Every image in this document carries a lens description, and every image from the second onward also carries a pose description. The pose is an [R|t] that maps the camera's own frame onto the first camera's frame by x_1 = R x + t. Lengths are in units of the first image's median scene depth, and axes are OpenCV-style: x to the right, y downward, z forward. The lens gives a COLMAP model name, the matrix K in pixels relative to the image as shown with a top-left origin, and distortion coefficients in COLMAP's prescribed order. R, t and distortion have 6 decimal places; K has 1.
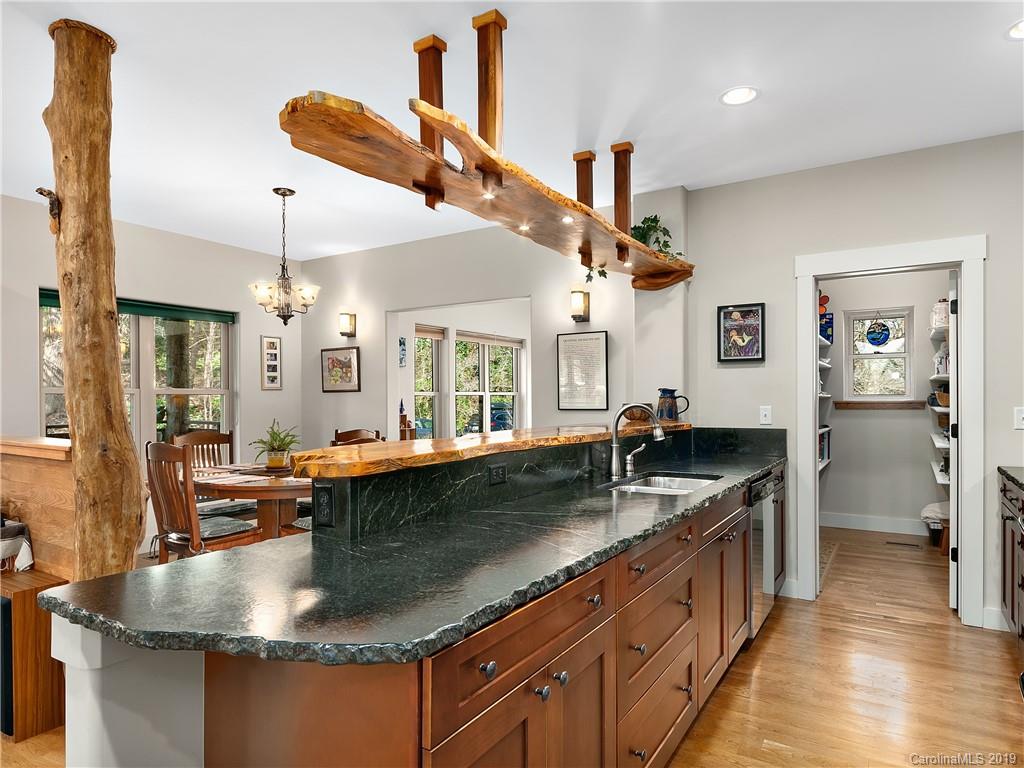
lens RADIAL K [[625.9, 0, 511.1], [0, 625.9, 396.0], [0, 0, 1]] dist [-0.001583, -0.002172]
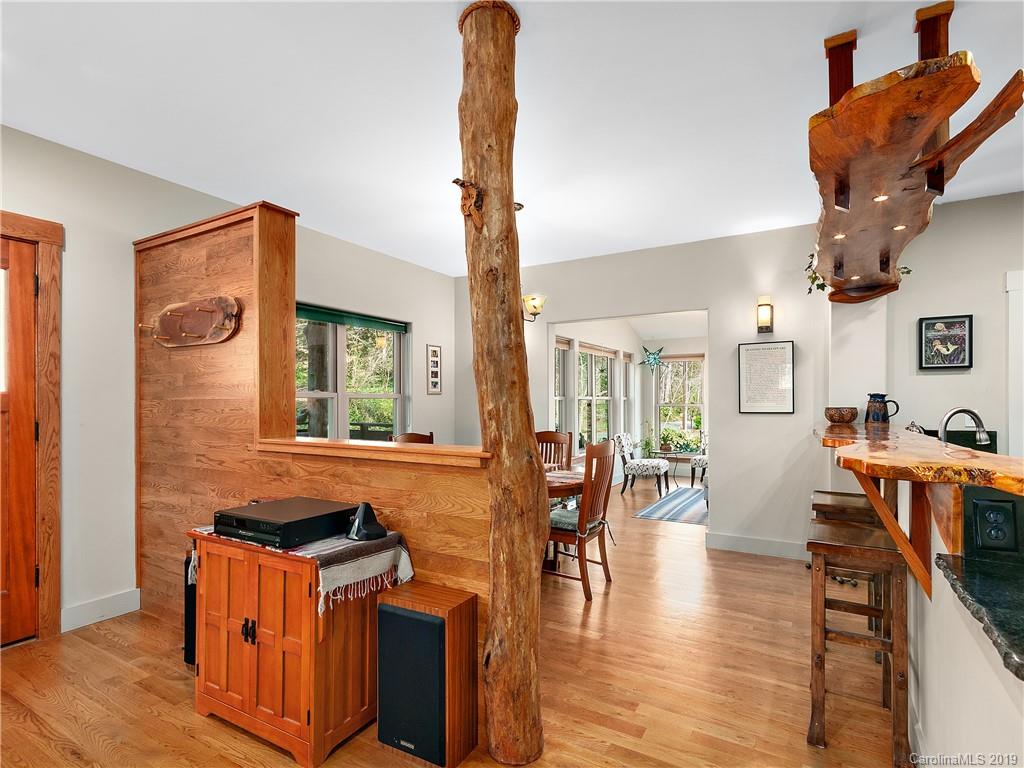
lens RADIAL K [[522.3, 0, 515.6], [0, 522.3, 398.9], [0, 0, 1]] dist [0.001304, 0.000735]
pose [[0.999345, 0.002425, 0.036118, -0.406628], [-0.002326, 0.999993, -0.002779, 0.000895], [-0.036125, 0.002693, 0.999344, 0.123026]]
